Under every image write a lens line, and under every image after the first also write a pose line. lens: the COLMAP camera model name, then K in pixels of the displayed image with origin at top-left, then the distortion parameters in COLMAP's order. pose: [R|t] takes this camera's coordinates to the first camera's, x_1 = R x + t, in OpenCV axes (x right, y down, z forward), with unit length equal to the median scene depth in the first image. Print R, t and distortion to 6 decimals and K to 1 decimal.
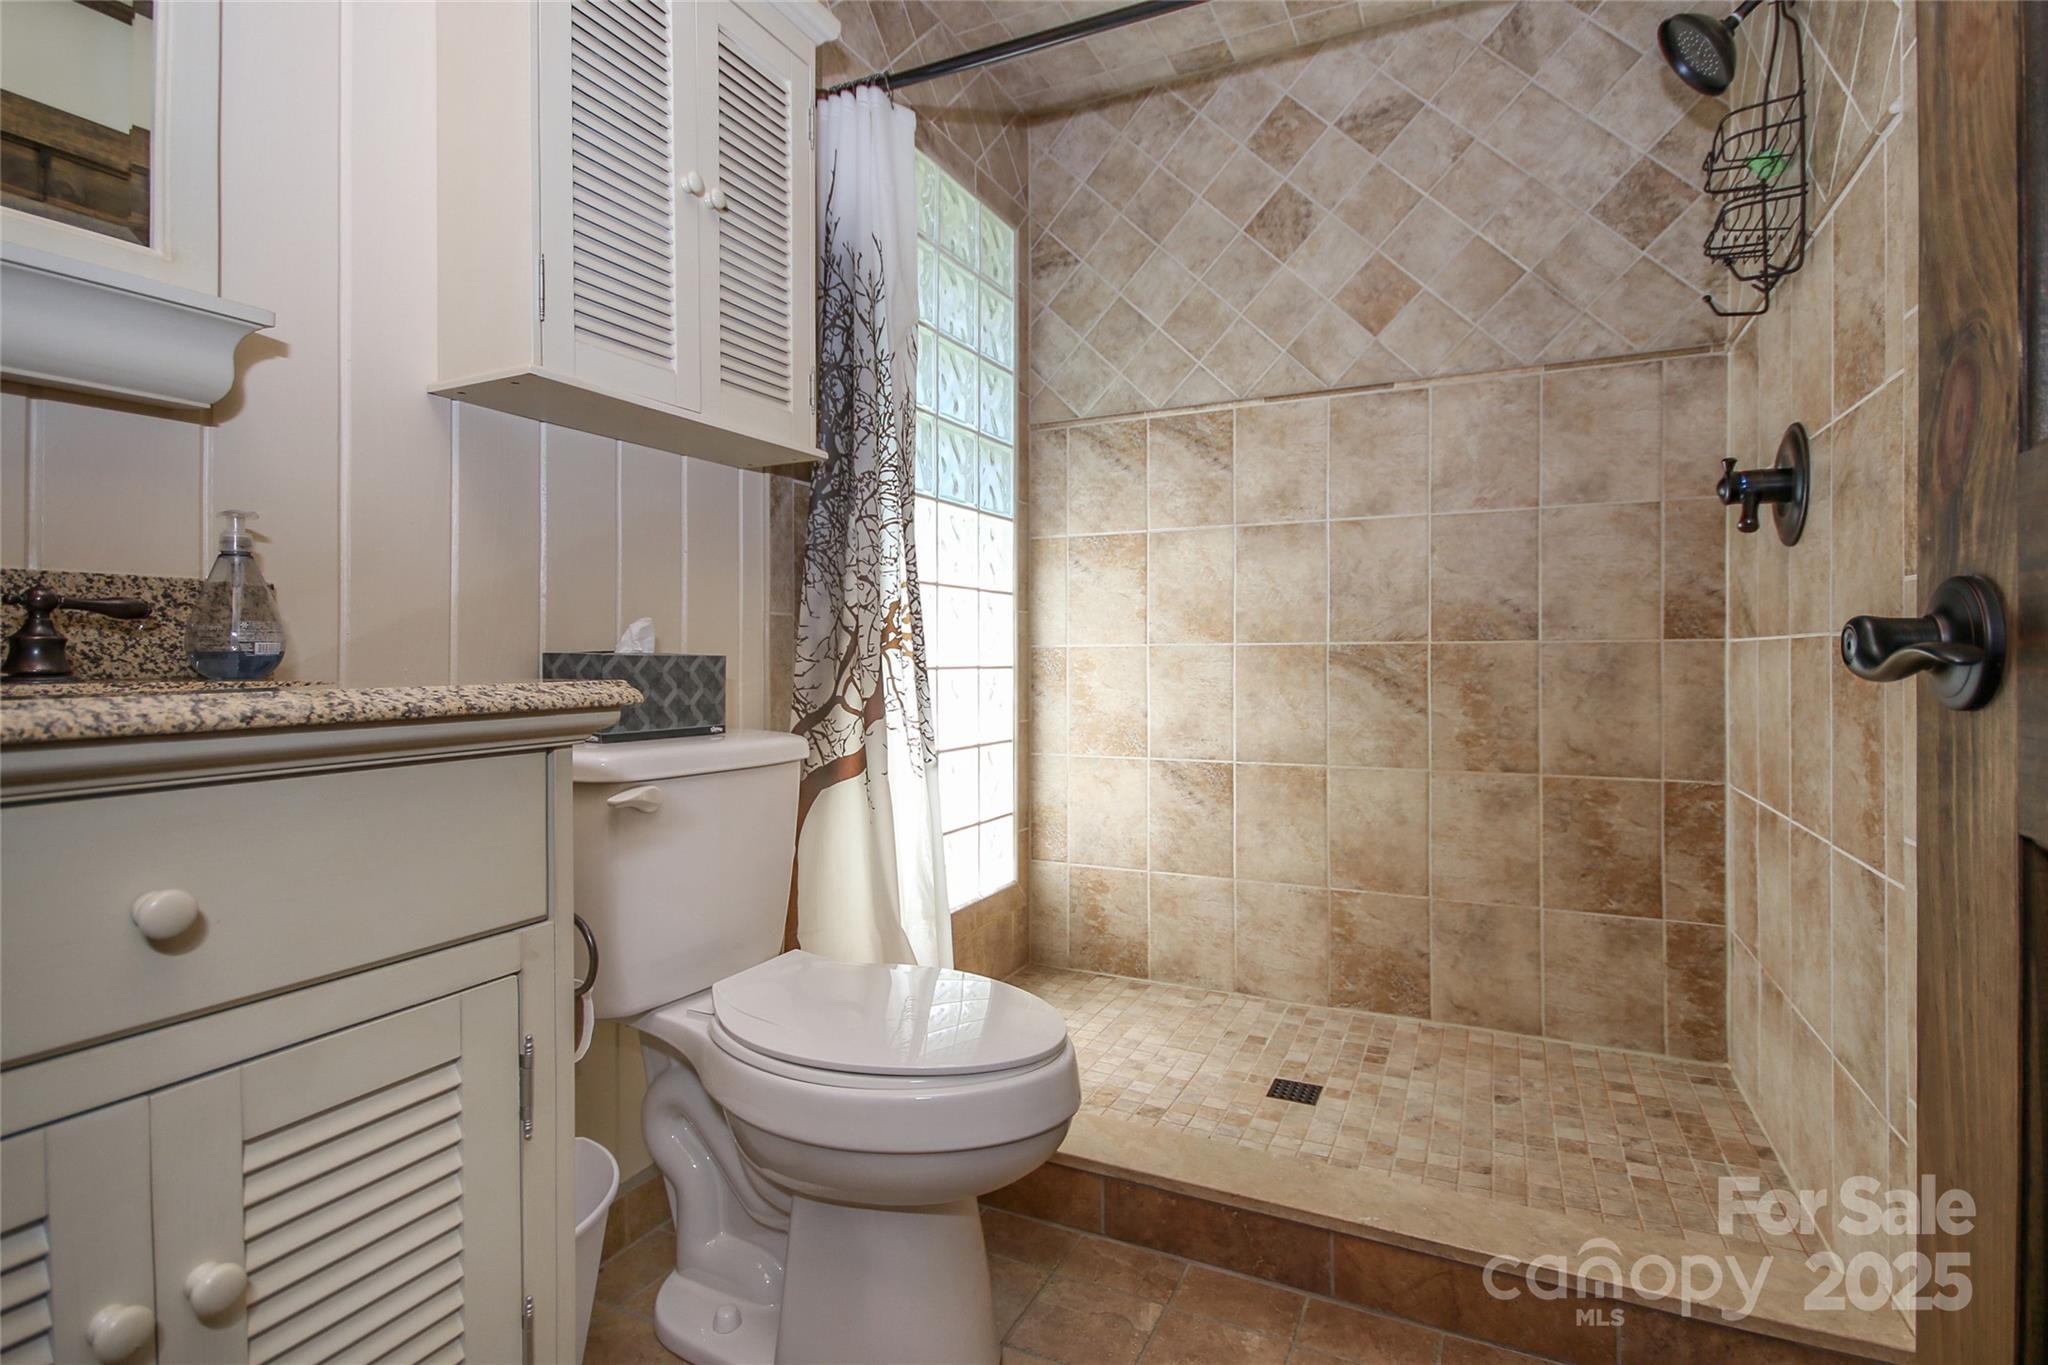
lens RADIAL K [[1000.2, 0, 993.7], [0, 1000.2, 637.5], [0, 0, 1]] dist [0.005080, -0.001664]
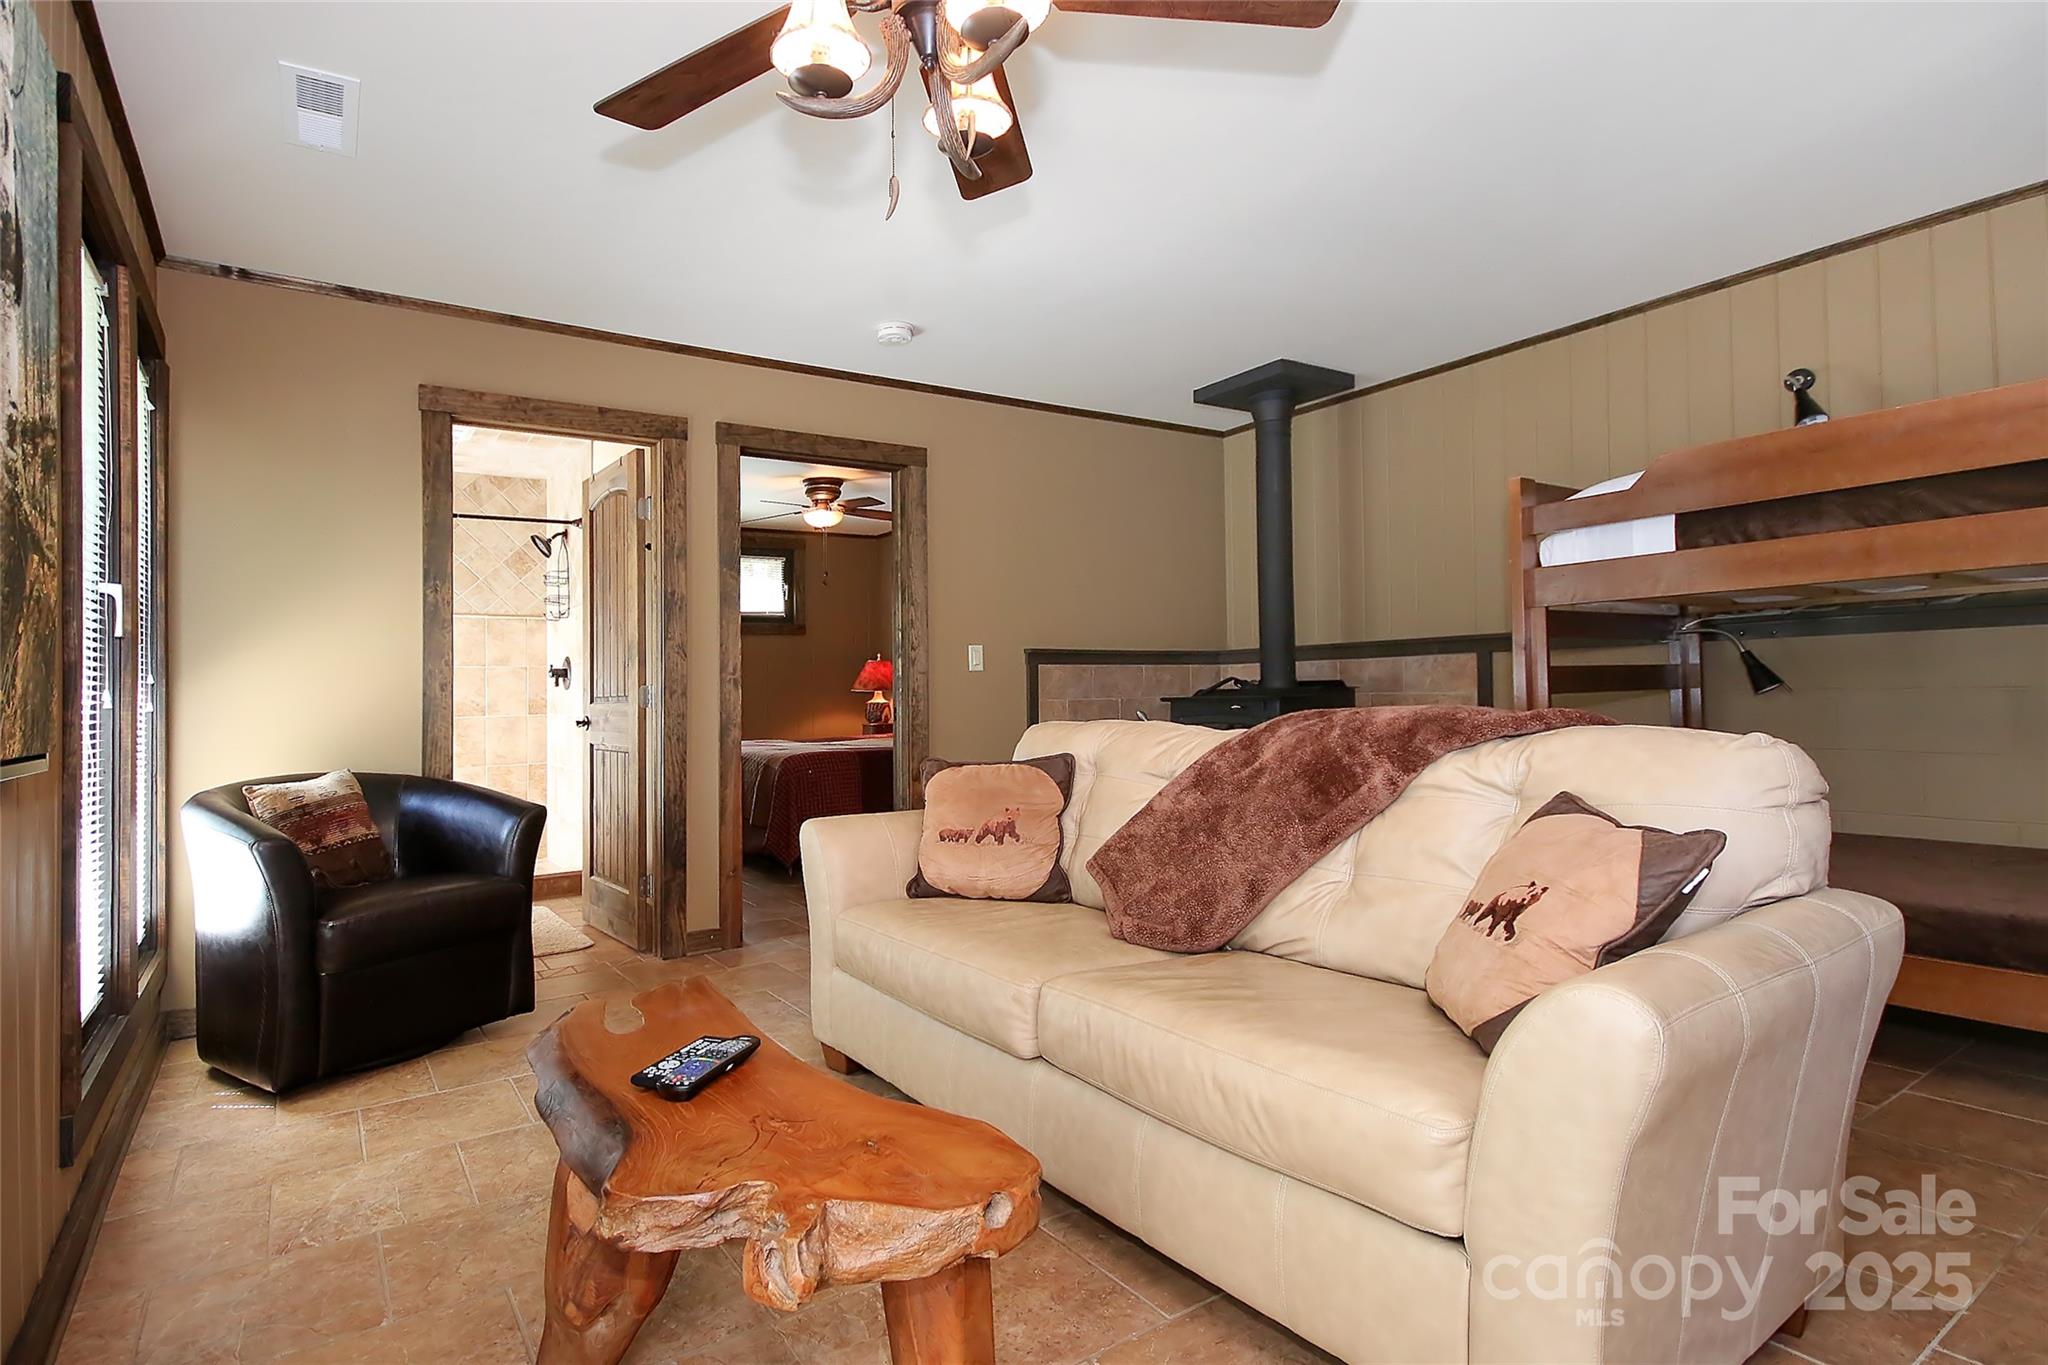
lens RADIAL K [[1000.2, 0, 1020.4], [0, 1000.2, 672.5], [0, 0, 1]] dist [0.005080, -0.001664]
pose [[0.451895, 0.006169, 0.892050, -1.243991], [0.022569, 0.999577, -0.018346, -0.034573], [-0.891785, 0.028423, 0.451565, -1.543144]]
